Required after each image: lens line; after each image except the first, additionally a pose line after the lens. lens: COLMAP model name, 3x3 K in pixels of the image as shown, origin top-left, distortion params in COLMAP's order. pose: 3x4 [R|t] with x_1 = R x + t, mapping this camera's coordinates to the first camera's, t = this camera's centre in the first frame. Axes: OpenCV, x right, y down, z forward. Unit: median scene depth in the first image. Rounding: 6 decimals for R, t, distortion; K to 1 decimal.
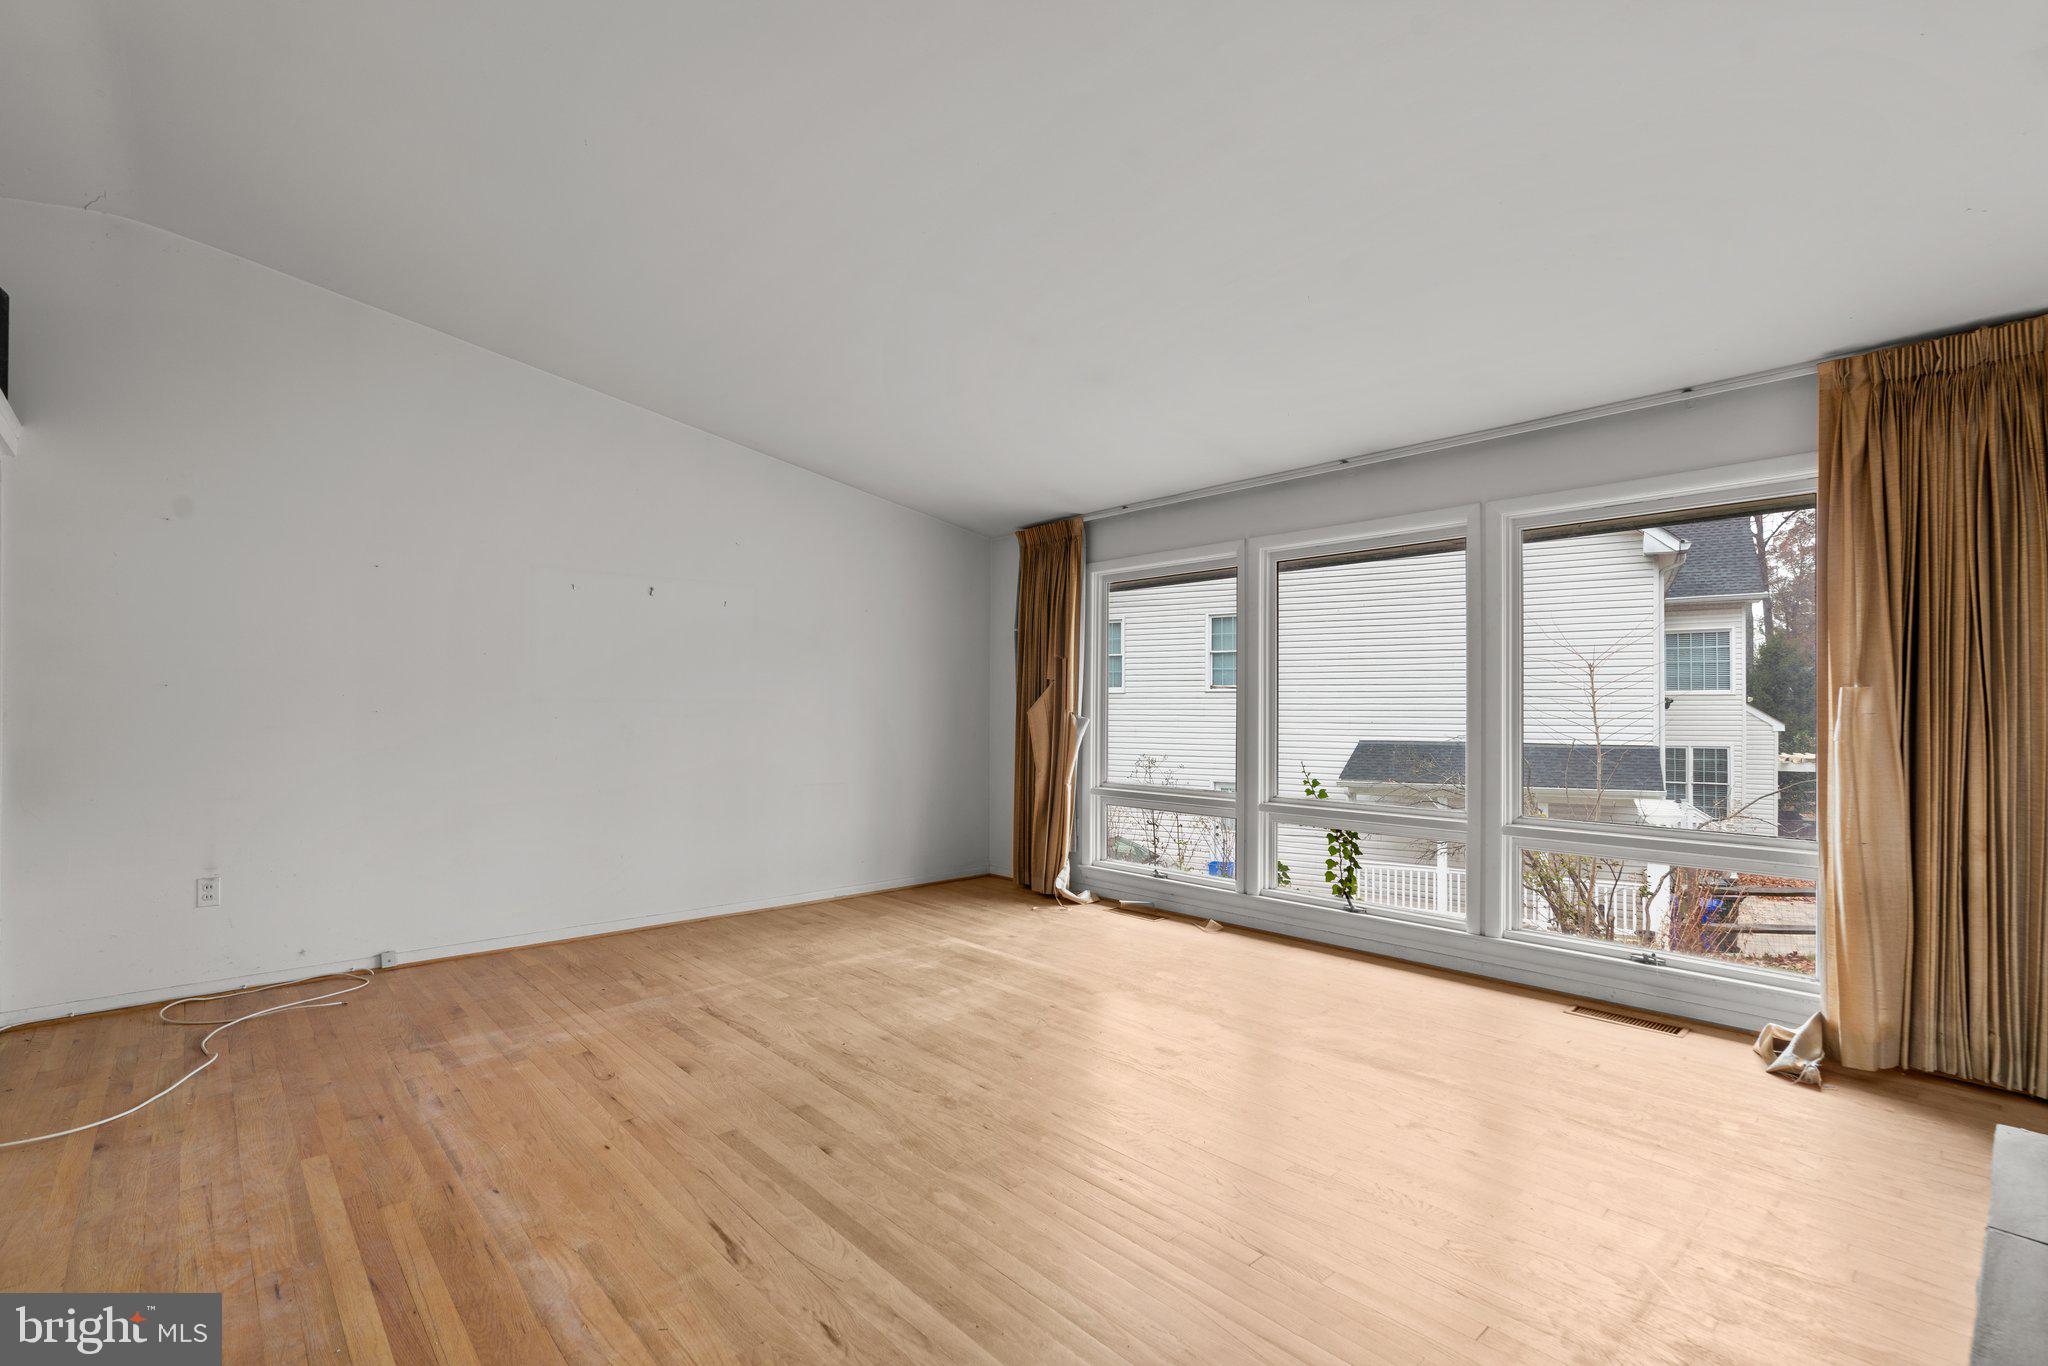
lens RADIAL K [[934.8, 0, 1017.3], [0, 934.8, 687.8], [0, 0, 1]] dist [-0.000634, -0.000016]
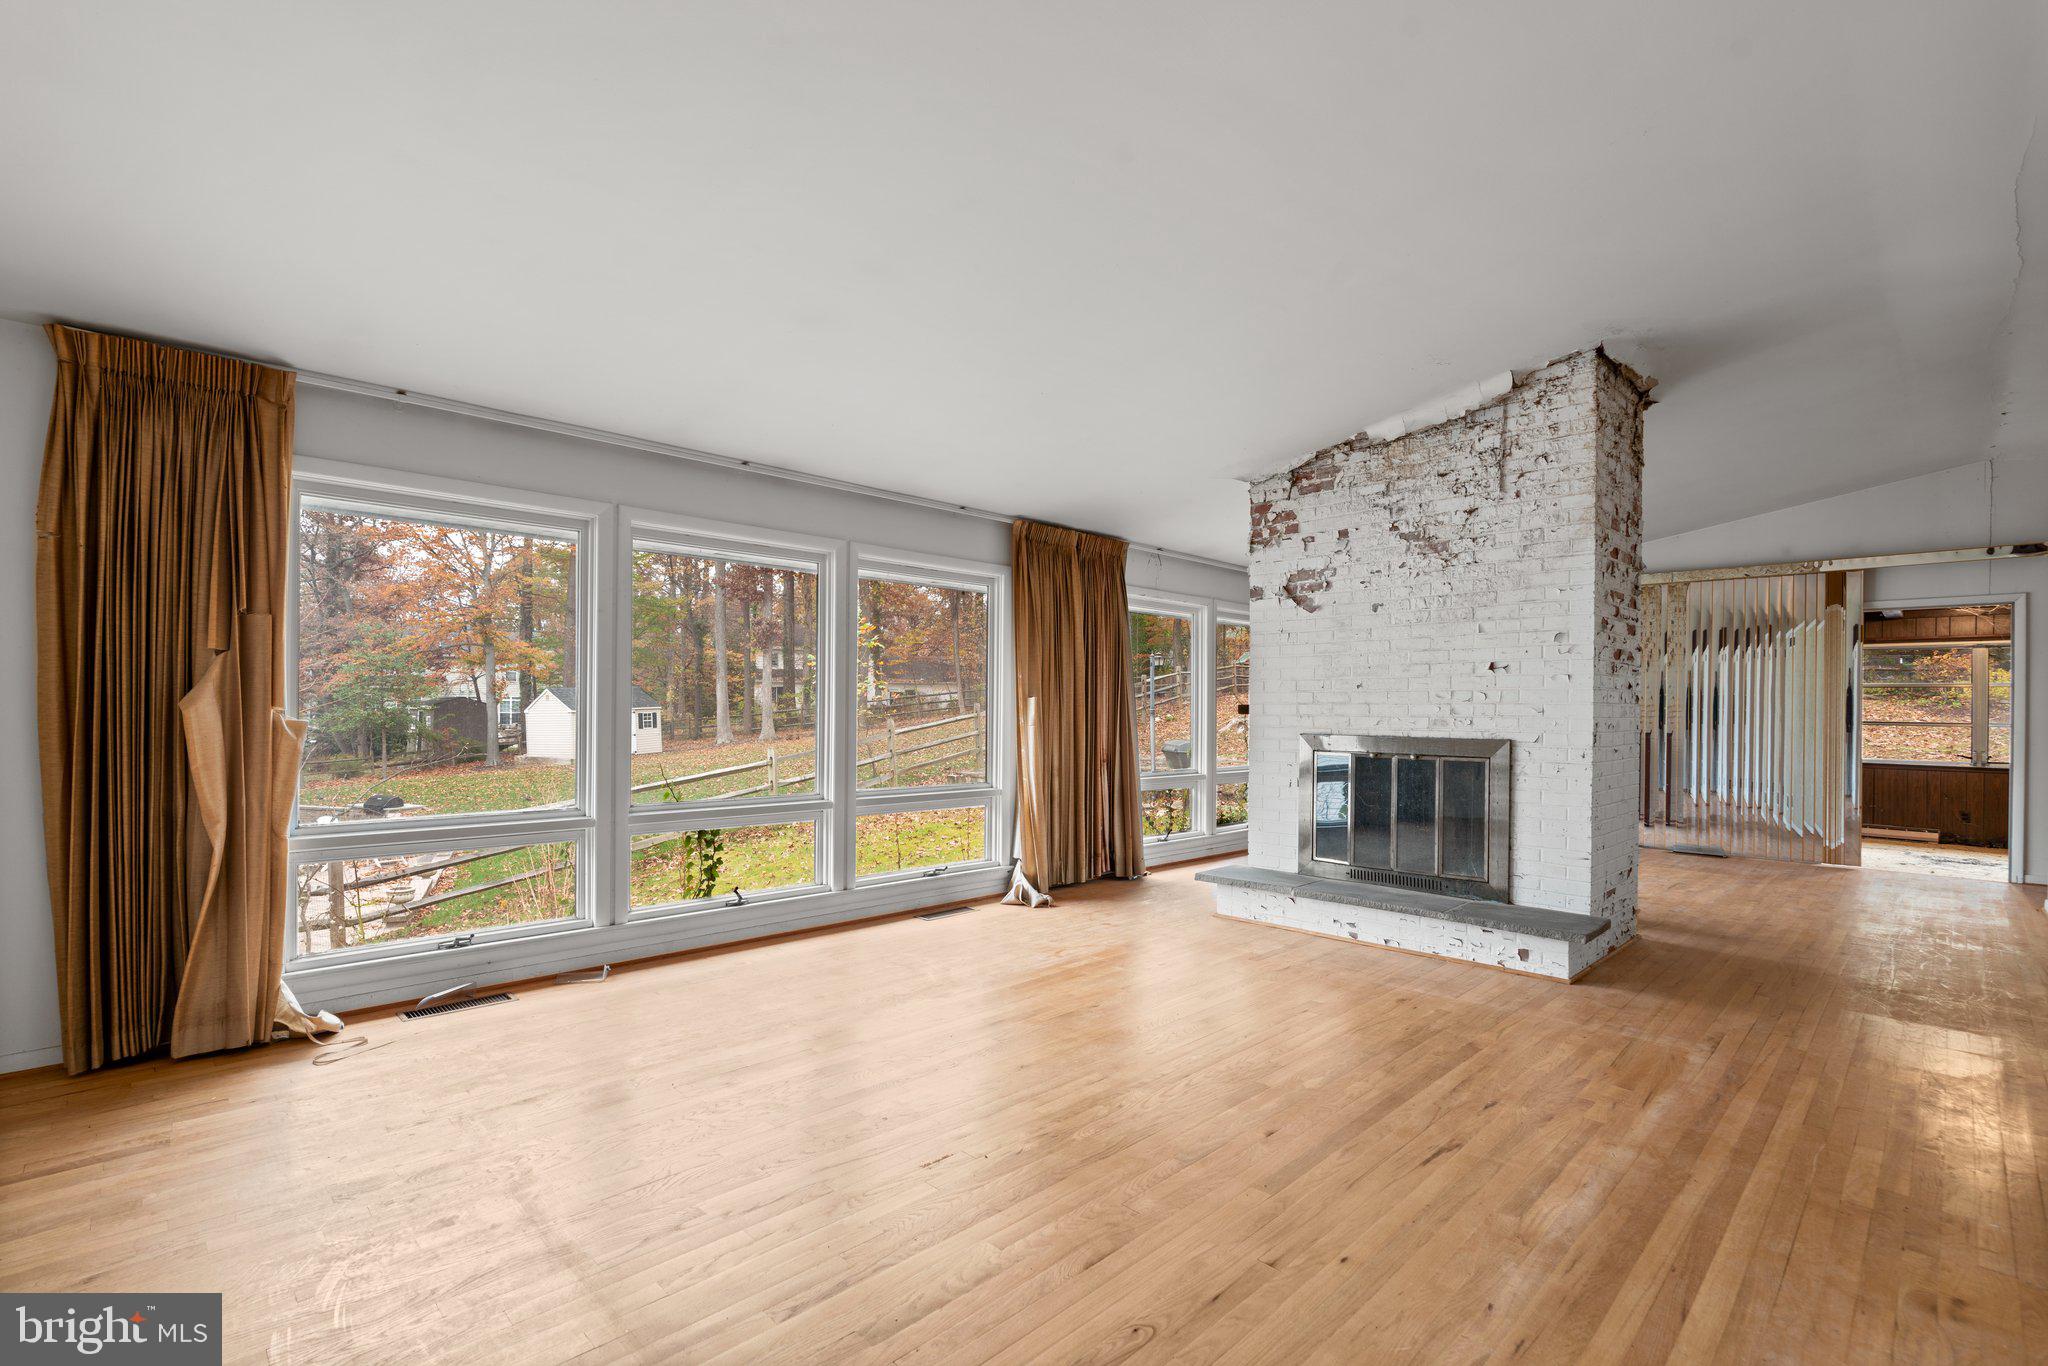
lens RADIAL K [[934.8, 0, 1035.5], [0, 934.8, 704.8], [0, 0, 1]] dist [-0.003603, 0.000454]
pose [[-0.056151, -0.001707, 0.998421, -0.935710], [-0.026938, 0.999637, 0.000194, 0.015915], [-0.998059, -0.026884, -0.056177, 1.009956]]
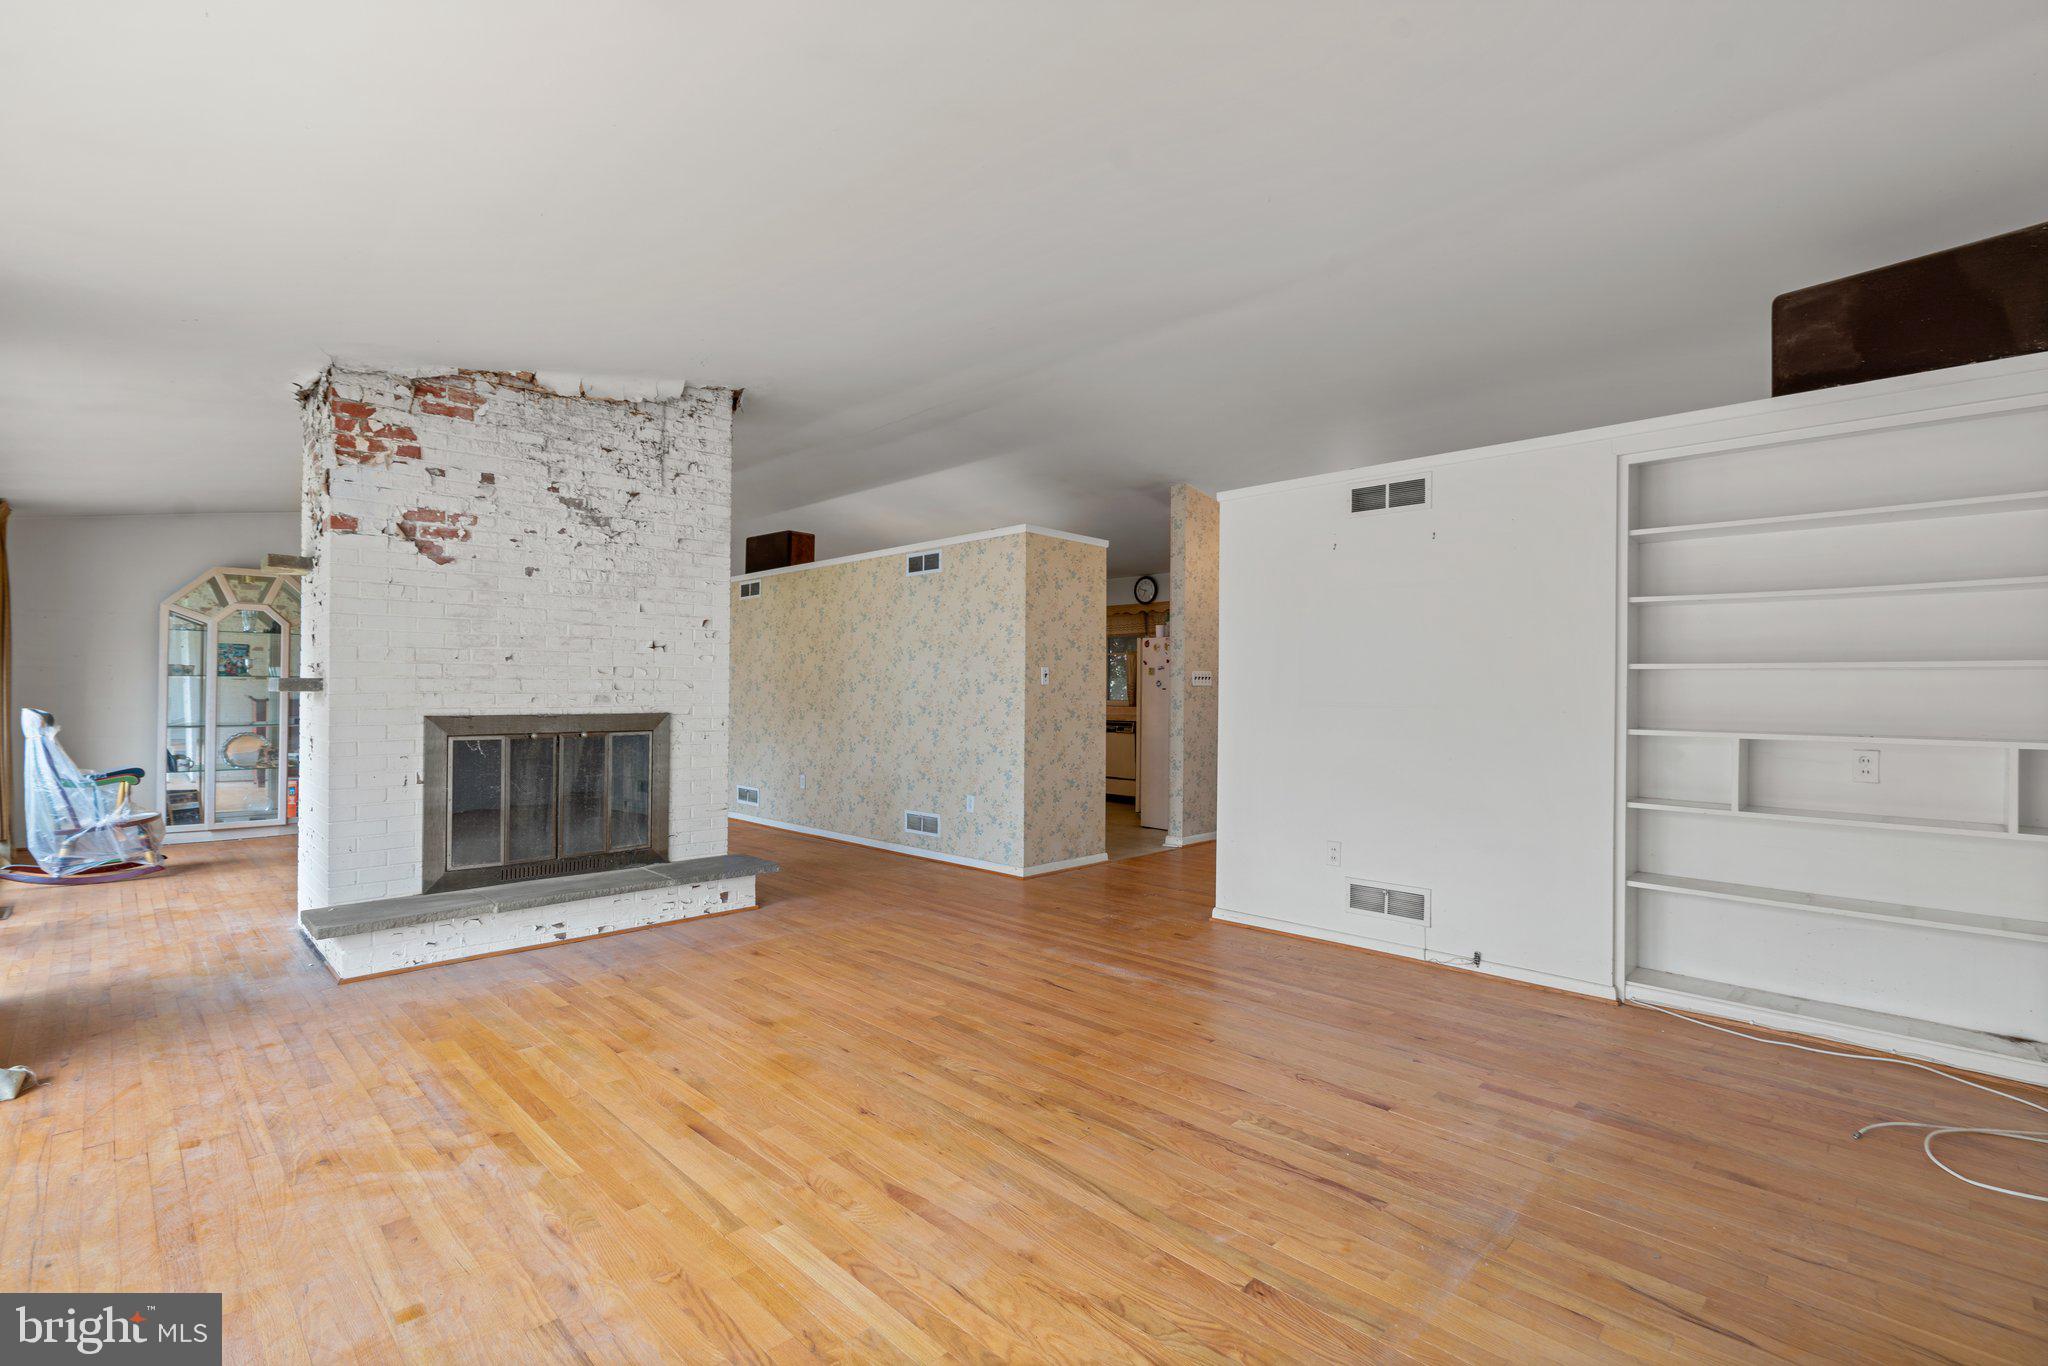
lens RADIAL K [[930.7, 0, 1020.3], [0, 930.7, 681.6], [0, 0, 1]] dist [-0.021673, 0.000075]
pose [[-0.997959, -0.011735, -0.062770, -0.076618], [-0.010095, 0.999601, -0.026383, 0.032027], [0.063054, -0.025695, -0.997679, 1.764932]]
